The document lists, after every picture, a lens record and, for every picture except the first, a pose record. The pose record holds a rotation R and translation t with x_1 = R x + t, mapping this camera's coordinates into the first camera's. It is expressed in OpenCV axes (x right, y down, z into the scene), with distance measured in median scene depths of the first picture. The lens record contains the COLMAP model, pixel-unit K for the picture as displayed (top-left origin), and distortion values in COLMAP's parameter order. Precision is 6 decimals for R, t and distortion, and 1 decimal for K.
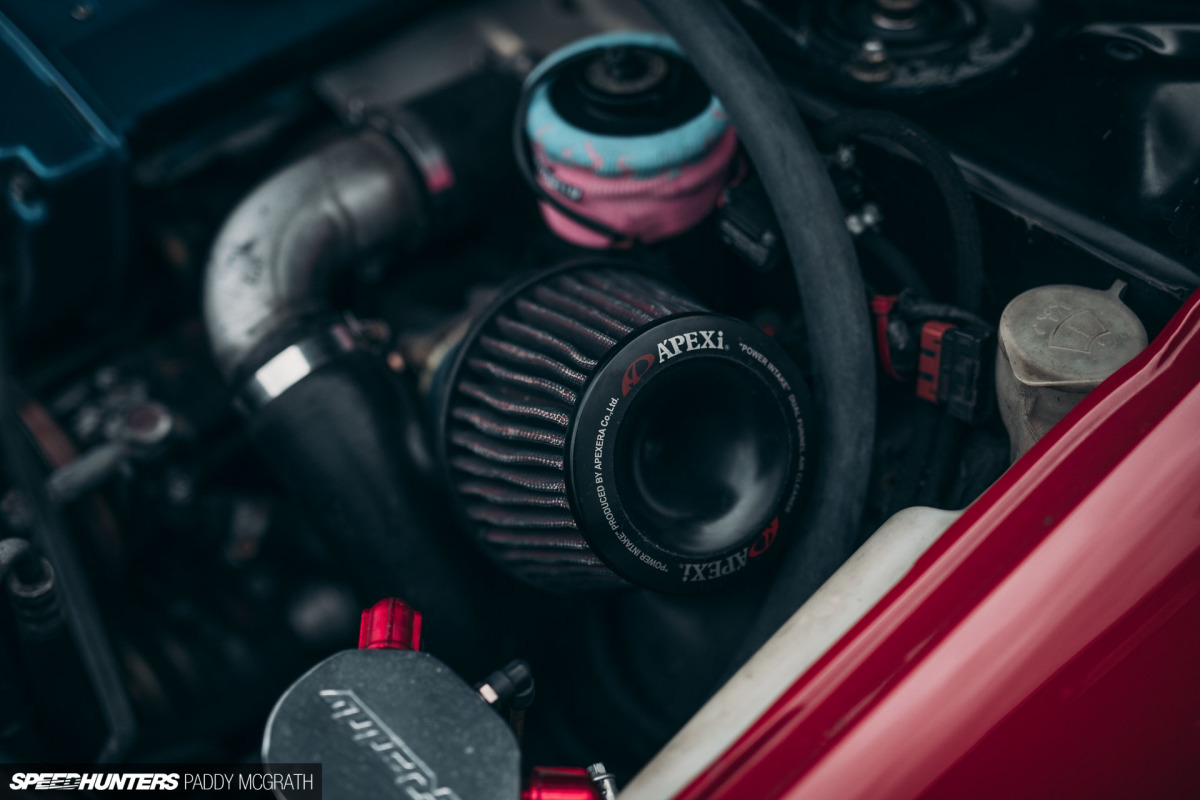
lens RADIAL K [[1608.9, 0, 600.0], [0, 1608.9, 400.0], [0, 0, 1]] dist [0.001859, 0.026625]
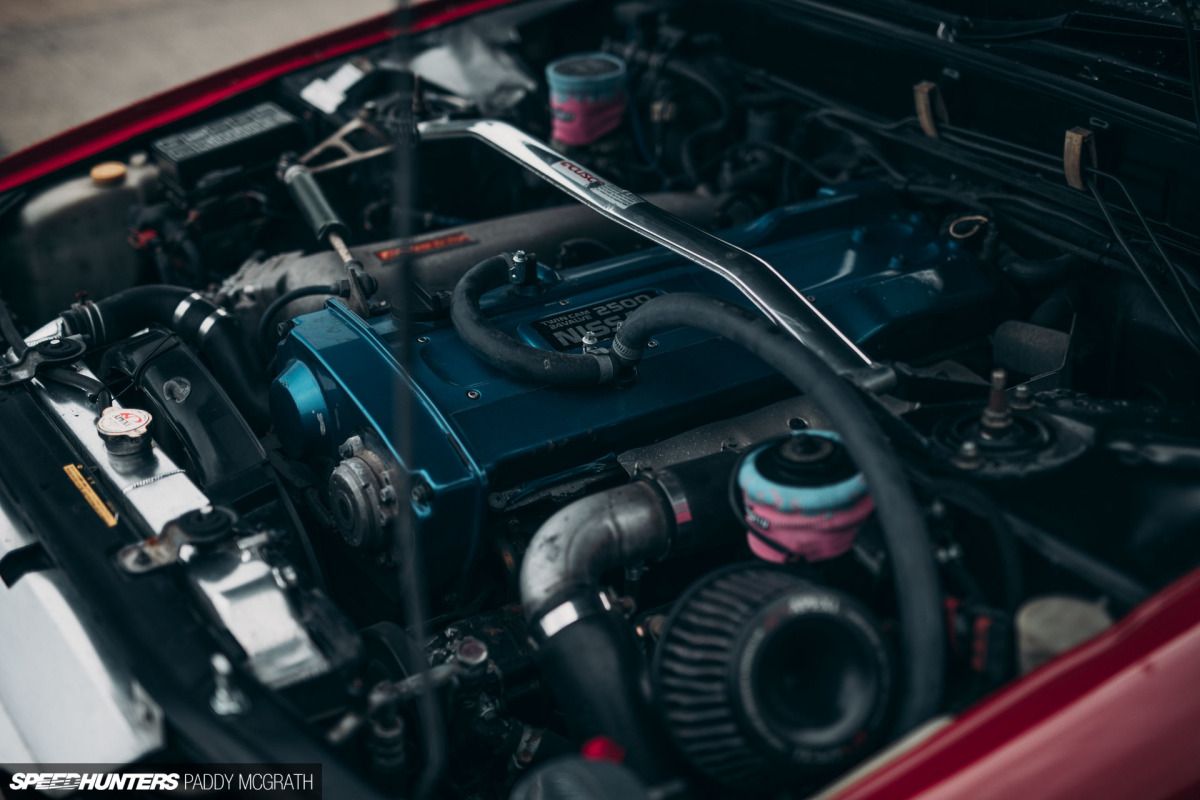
lens RADIAL K [[1608.9, 0, 600.0], [0, 1608.9, 400.0], [0, 0, 1]] dist [0.001859, 0.026625]
pose [[0.973744, 0.073458, -0.215469, 0.153284], [-0.134265, 0.949676, -0.282999, 0.214254], [0.183837, 0.304499, 0.934604, -0.494719]]
